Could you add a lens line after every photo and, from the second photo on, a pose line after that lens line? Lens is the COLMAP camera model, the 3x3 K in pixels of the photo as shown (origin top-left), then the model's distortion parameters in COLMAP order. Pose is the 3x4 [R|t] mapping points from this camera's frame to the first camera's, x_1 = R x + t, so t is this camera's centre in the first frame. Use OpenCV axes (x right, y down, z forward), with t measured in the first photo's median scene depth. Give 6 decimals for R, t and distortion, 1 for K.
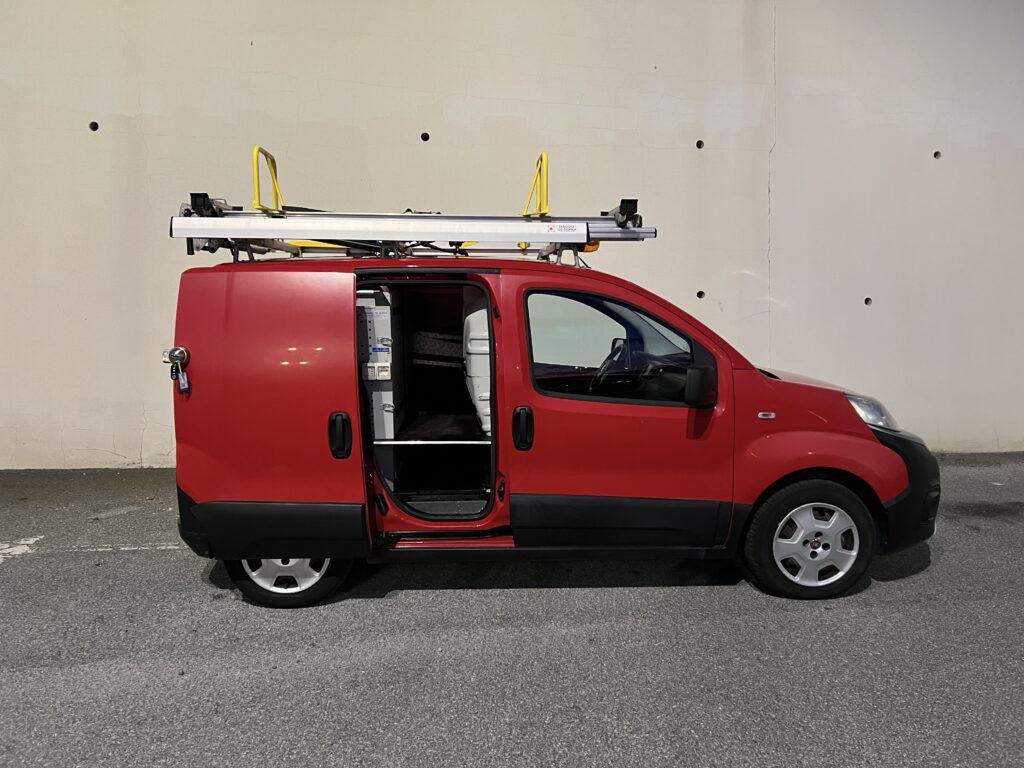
lens RADIAL K [[769.4, 0, 517.1], [0, 769.4, 404.3], [0, 0, 1]] dist [0.060393, -0.072757]
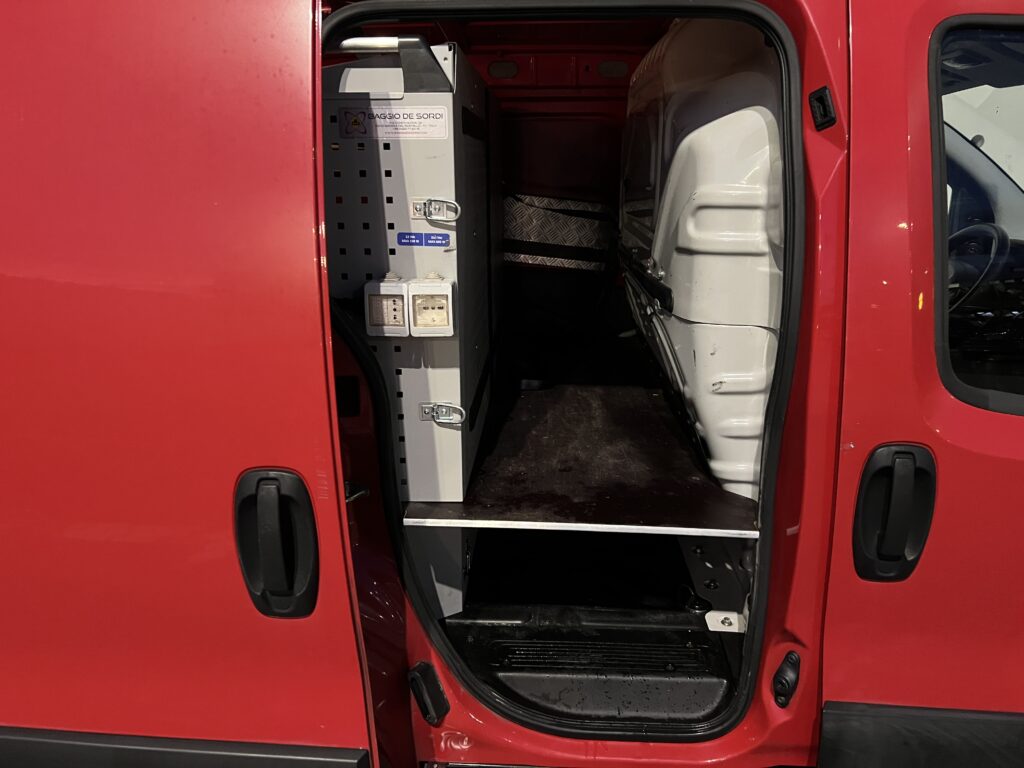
lens RADIAL K [[769.4, 0, 517.1], [0, 769.4, 404.3], [0, 0, 1]] dist [0.060393, -0.072757]
pose [[0.995508, 0.028039, -0.090435, -0.107836], [-0.013700, 0.987751, 0.155438, -0.053636], [0.093685, -0.153500, 0.983697, 0.681365]]
